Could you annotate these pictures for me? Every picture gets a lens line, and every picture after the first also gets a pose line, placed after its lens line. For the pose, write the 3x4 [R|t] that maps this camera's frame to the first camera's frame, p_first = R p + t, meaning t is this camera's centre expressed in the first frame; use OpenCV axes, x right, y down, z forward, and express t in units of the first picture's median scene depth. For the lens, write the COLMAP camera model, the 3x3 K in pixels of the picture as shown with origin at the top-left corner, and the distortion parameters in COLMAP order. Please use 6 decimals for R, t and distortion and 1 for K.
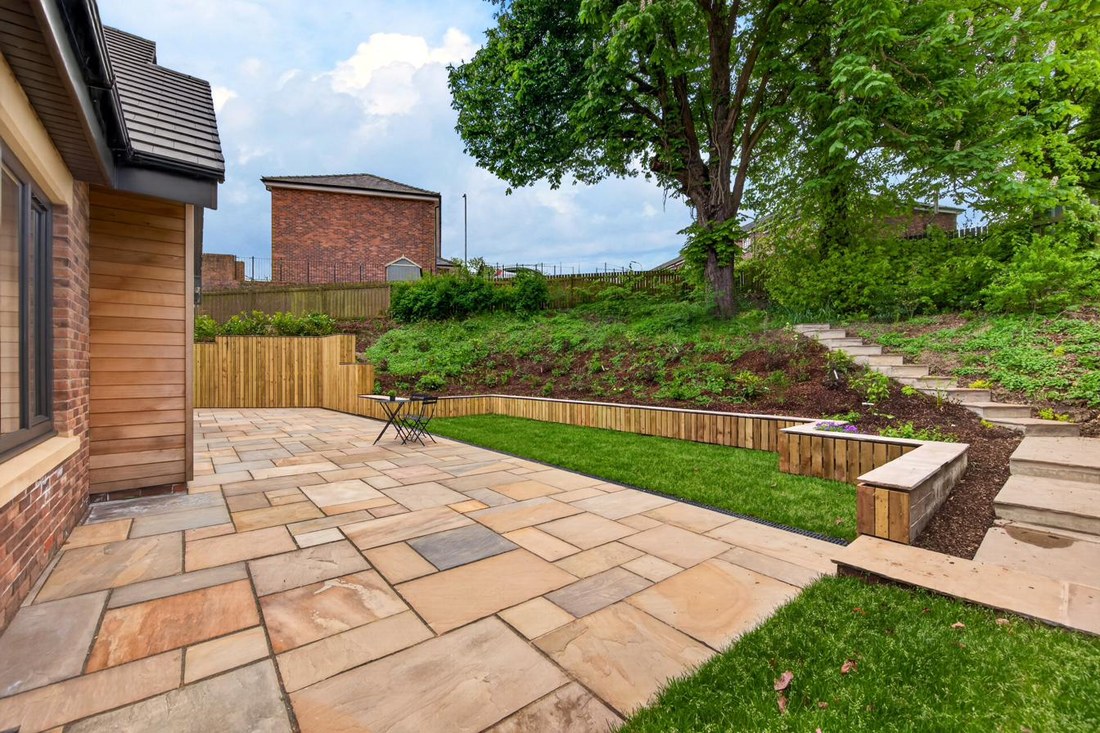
lens RADIAL K [[450.7, 0, 550.0], [0, 450.7, 366.5], [0, 0, 1]] dist [-0.001438, -0.000537]
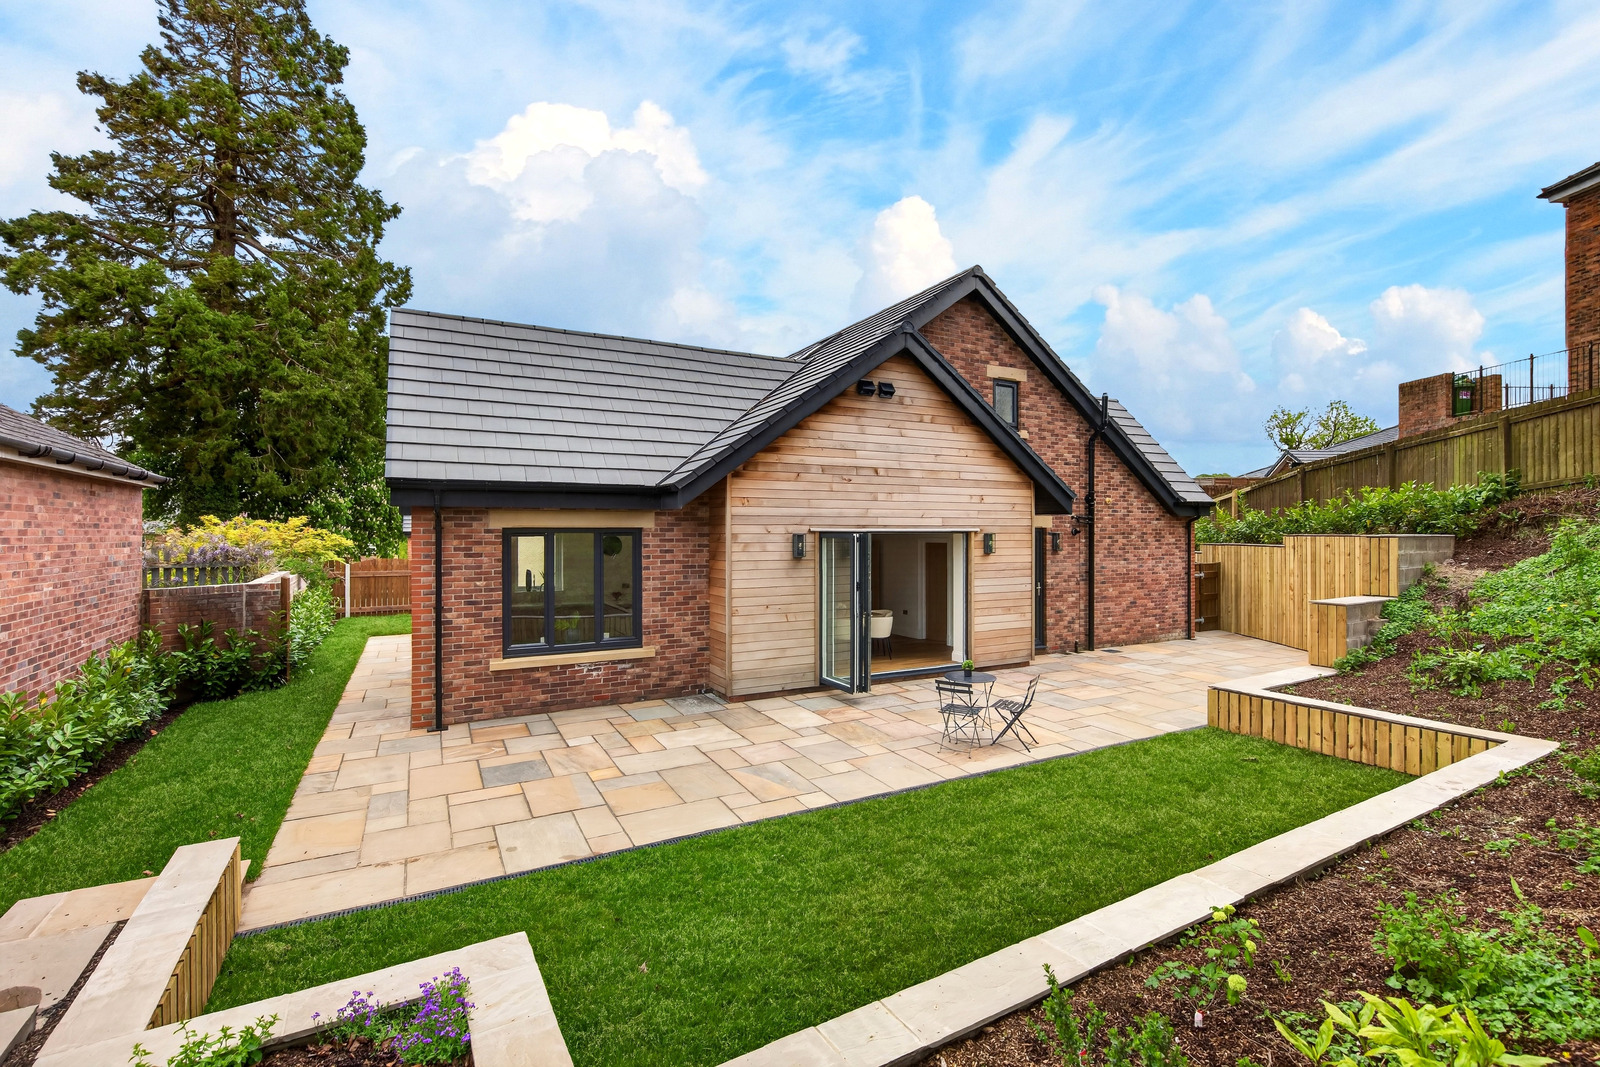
lens RADIAL K [[720.7, 0, 800.0], [0, 720.7, 533.5], [0, 0, 1]] dist [-0.000515, -0.000156]
pose [[-0.175520, 0.008281, -0.984441, 1.551747], [0.001487, 0.999966, 0.008147, -0.302665], [0.984475, -0.000034, -0.175526, 1.914656]]
